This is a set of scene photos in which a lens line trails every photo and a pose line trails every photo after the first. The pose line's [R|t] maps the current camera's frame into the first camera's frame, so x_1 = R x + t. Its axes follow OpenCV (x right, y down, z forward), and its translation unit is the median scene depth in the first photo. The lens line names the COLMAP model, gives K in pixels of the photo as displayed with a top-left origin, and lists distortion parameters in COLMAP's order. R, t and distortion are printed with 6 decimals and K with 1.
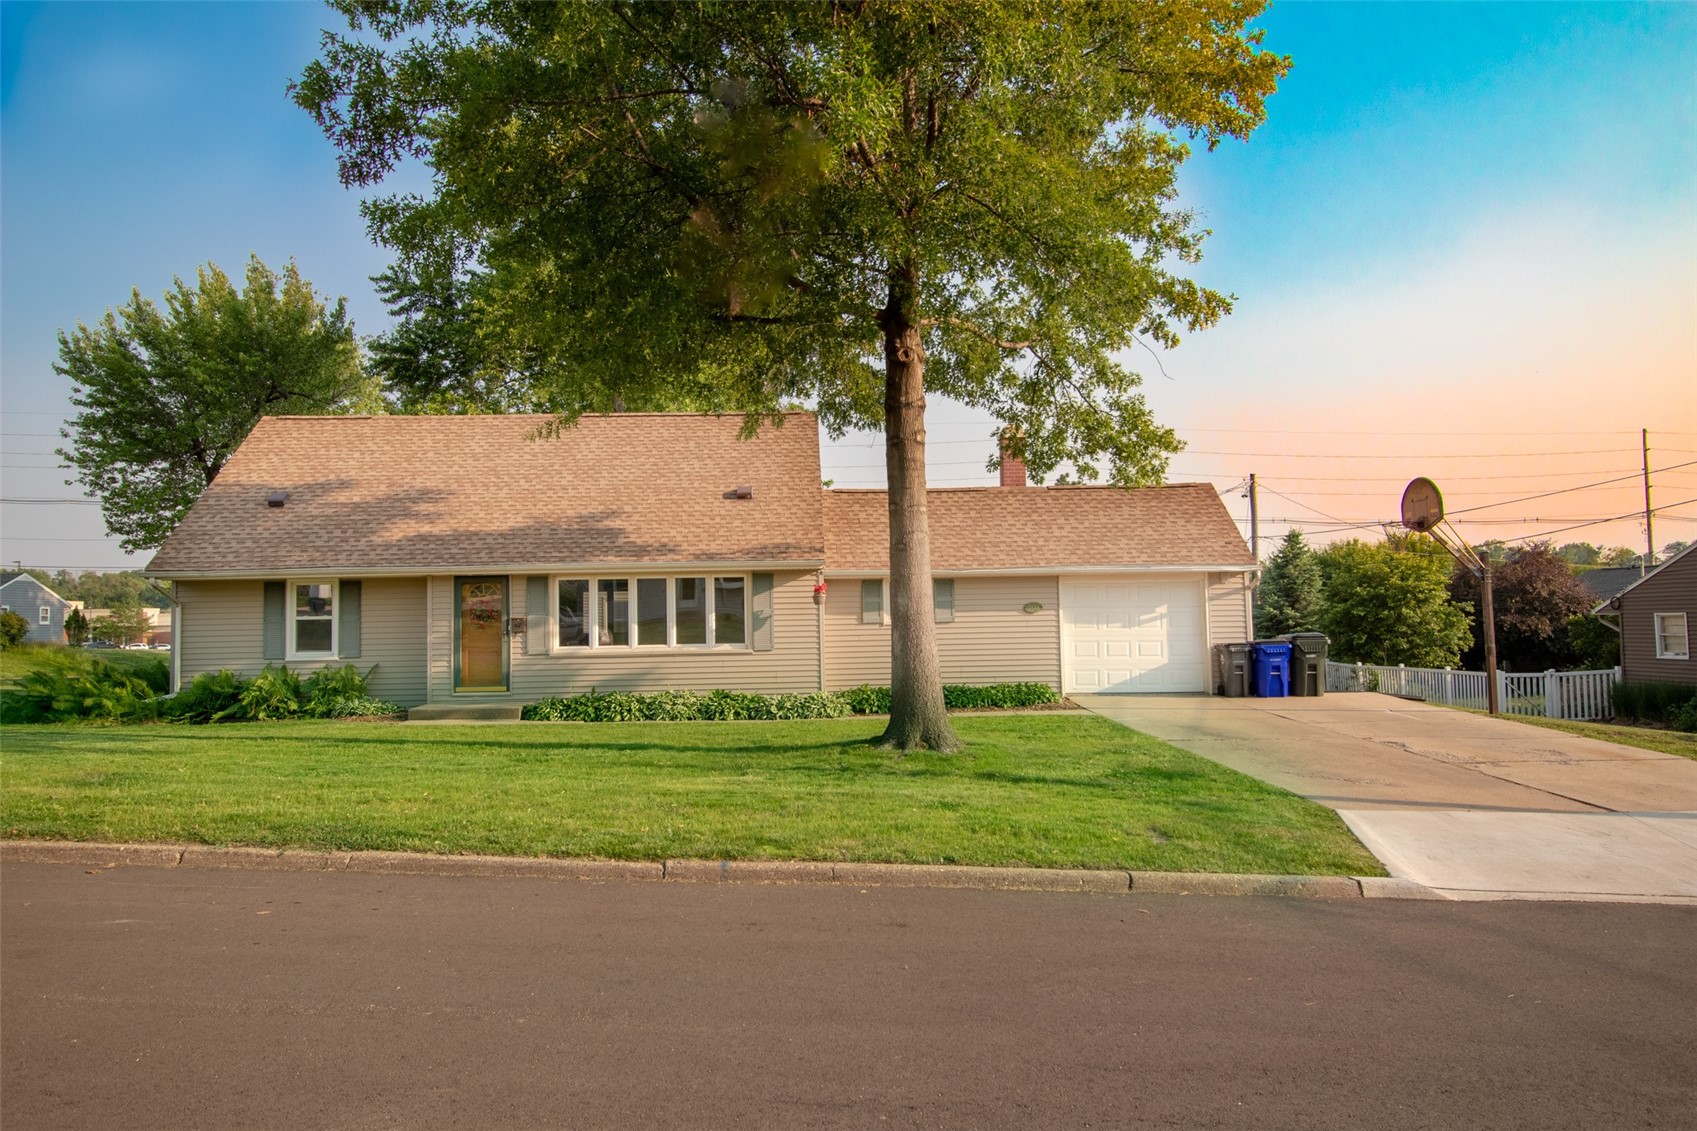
lens RADIAL K [[1163.8, 0, 848.5], [0, 1163.8, 560.8], [0, 0, 1]] dist [0.046247, 0.001060]
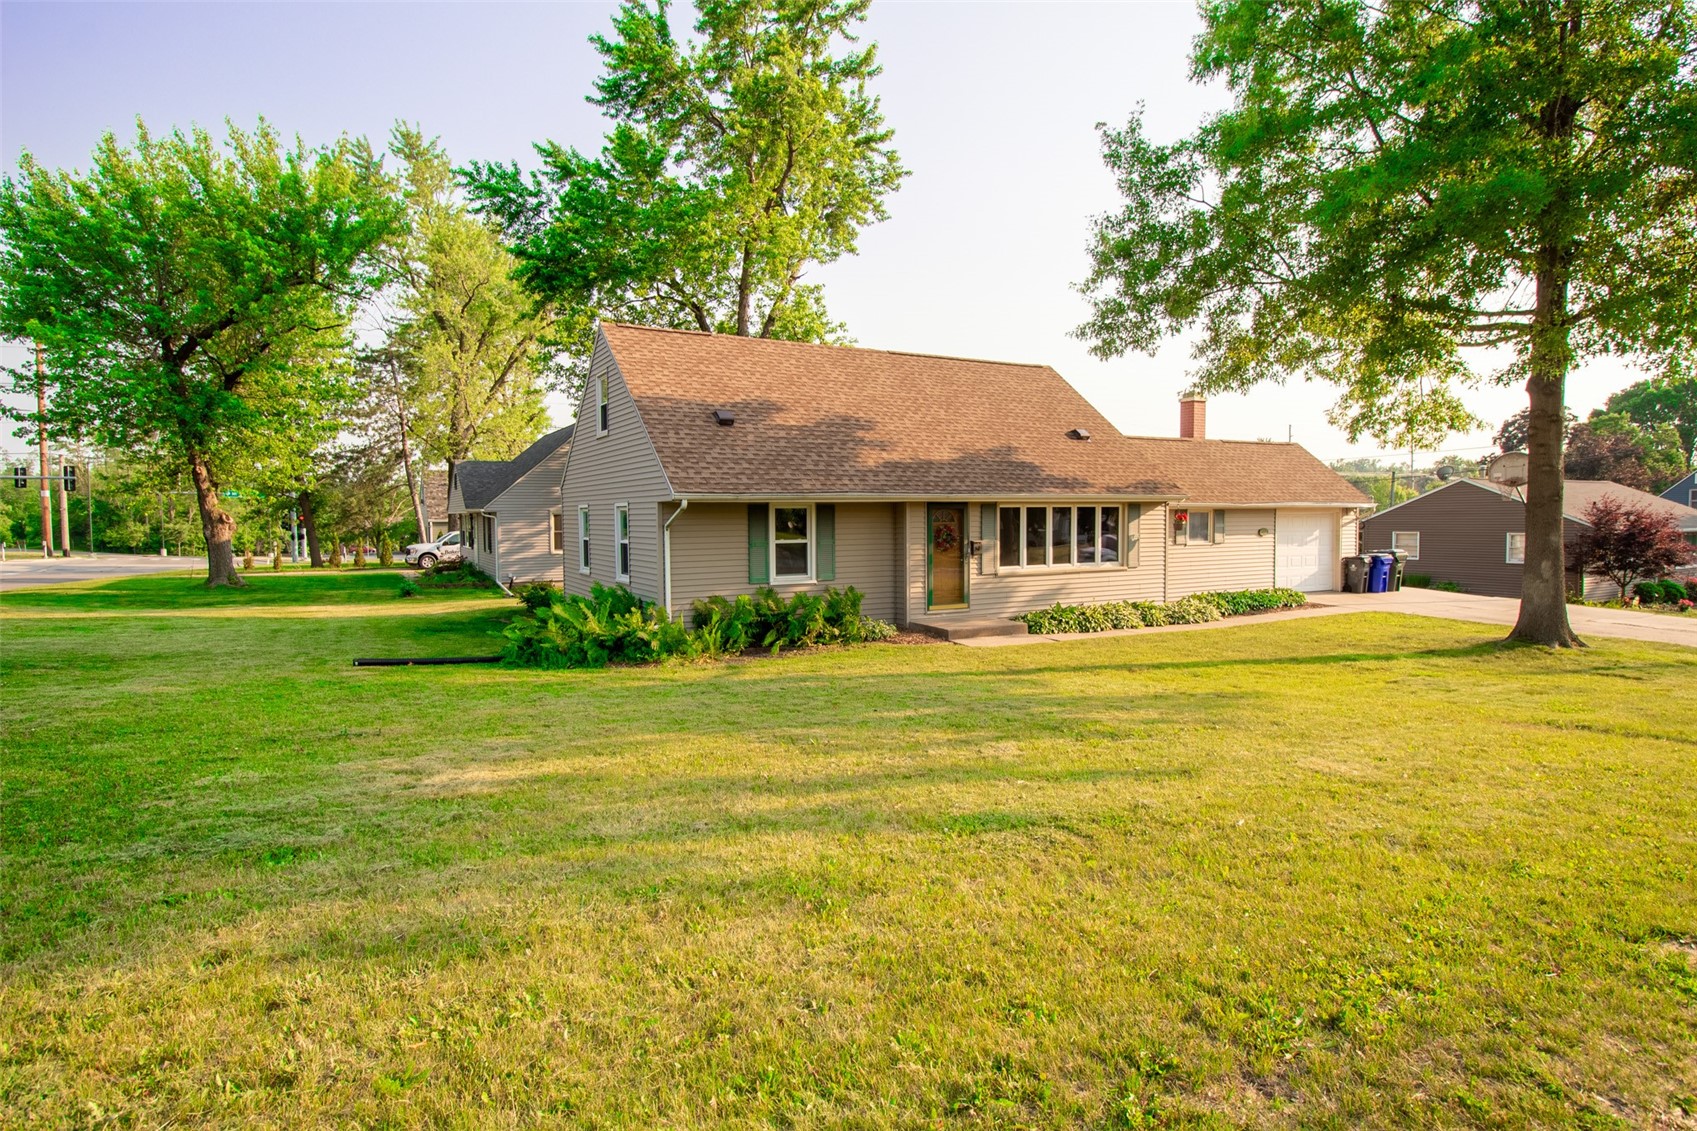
lens RADIAL K [[947.9, 0, 848.8], [0, 947.9, 566.6], [0, 0, 1]] dist [0.000826, 0.000122]
pose [[0.886308, -0.015875, 0.462823, -0.787648], [-0.027325, 0.995878, 0.086486, -0.001410], [-0.462289, -0.089300, 0.882221, 0.265053]]
